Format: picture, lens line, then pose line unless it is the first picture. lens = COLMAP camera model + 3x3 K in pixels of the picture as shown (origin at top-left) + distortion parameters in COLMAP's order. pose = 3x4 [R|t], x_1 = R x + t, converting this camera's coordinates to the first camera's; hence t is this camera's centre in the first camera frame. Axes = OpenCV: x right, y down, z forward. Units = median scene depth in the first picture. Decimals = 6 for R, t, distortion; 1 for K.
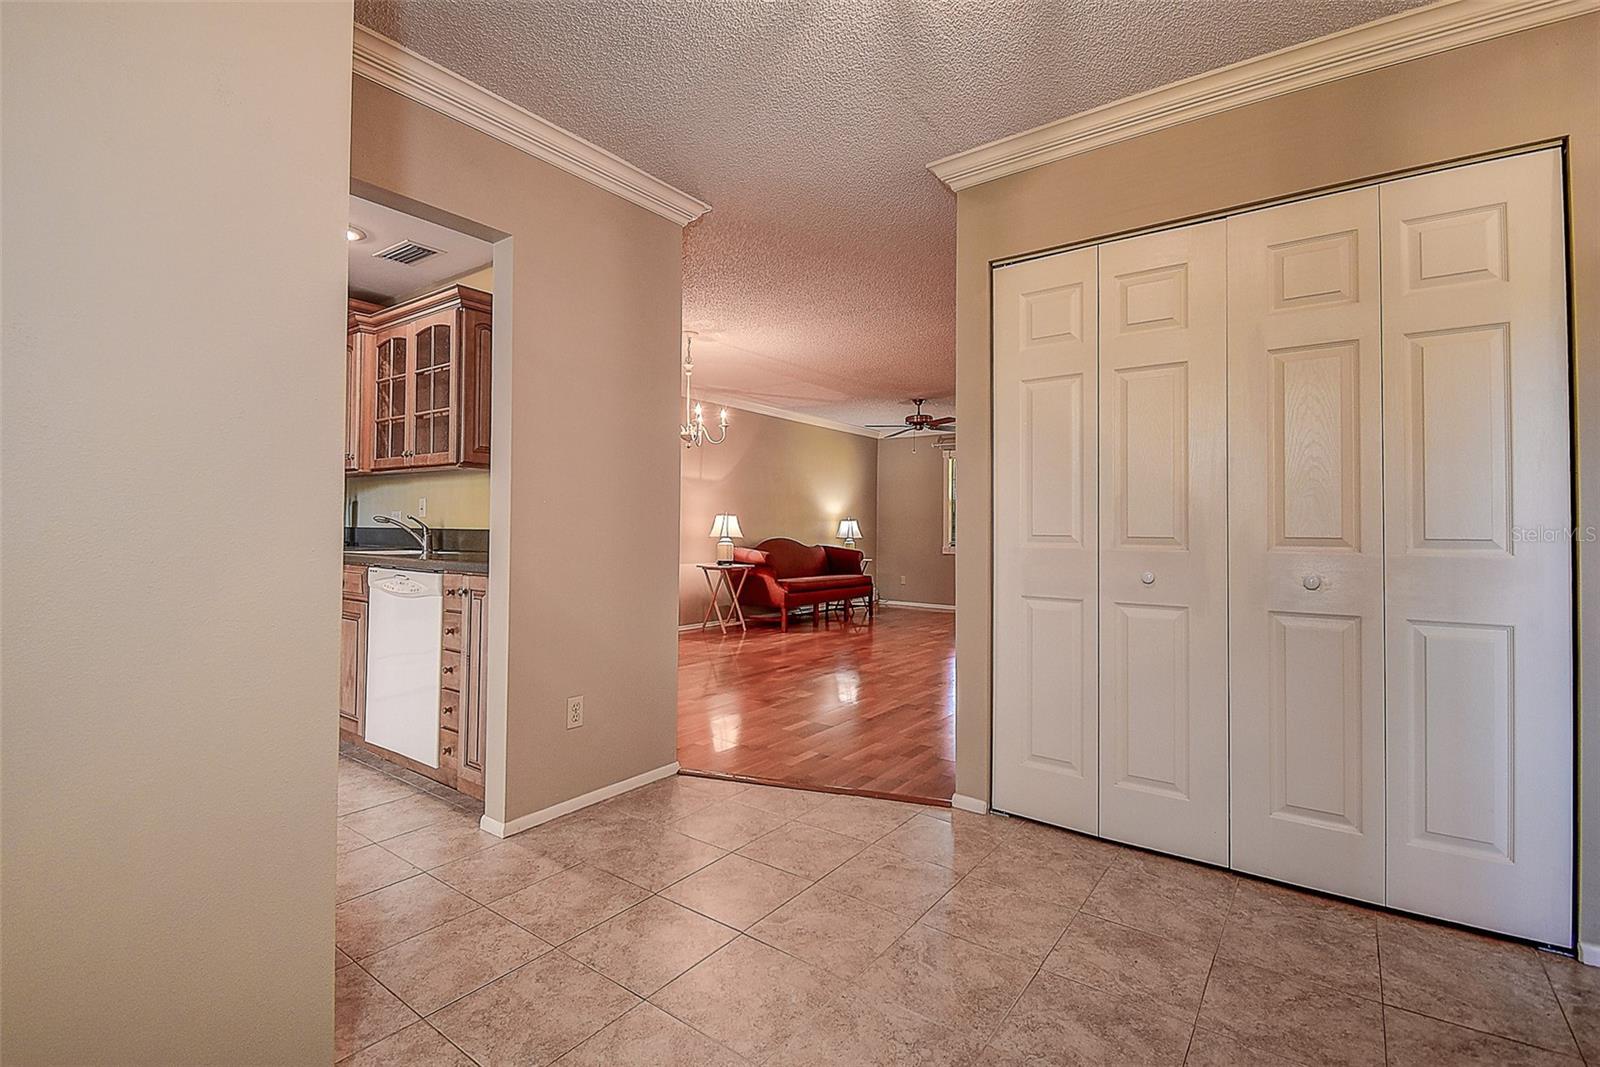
lens RADIAL K [[724.9, 0, 793.6], [0, 724.9, 523.4], [0, 0, 1]] dist [0.021210, -0.000647]
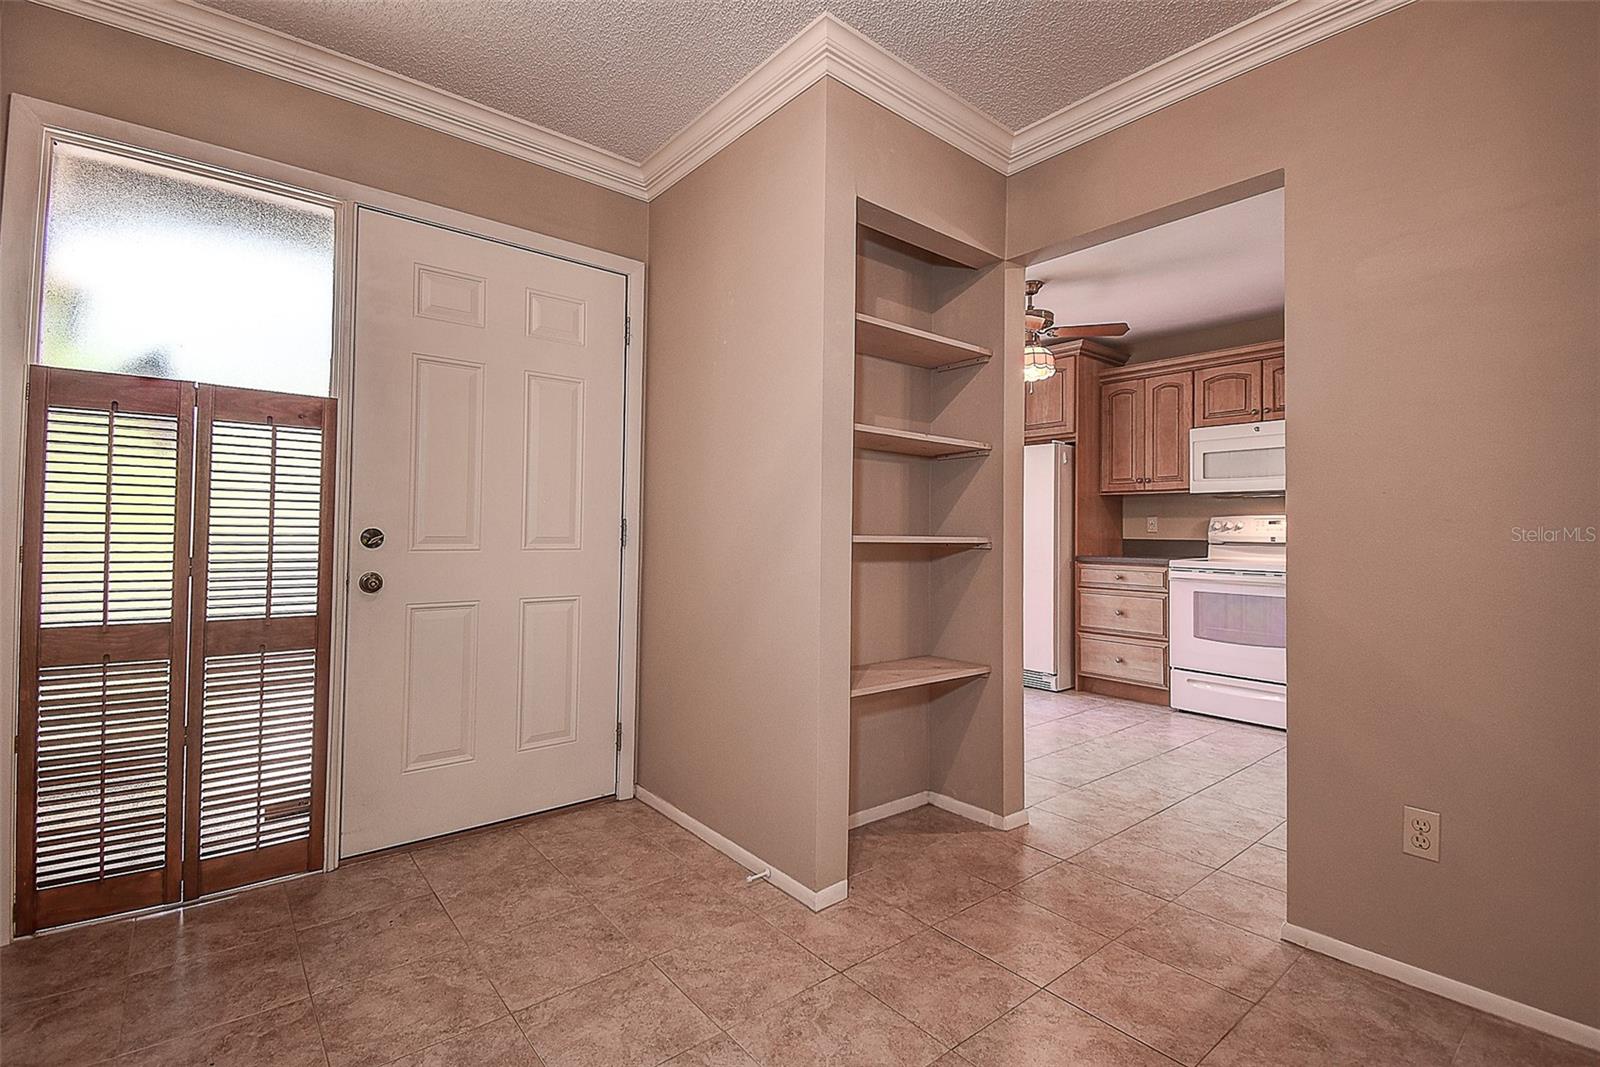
lens RADIAL K [[724.9, 0, 793.6], [0, 724.9, 523.4], [0, 0, 1]] dist [0.021210, -0.000647]
pose [[-0.245902, -0.034413, -0.968684, 0.510120], [0.006385, 0.999290, -0.037121, 0.013348], [0.969274, -0.015313, -0.245508, 0.695335]]
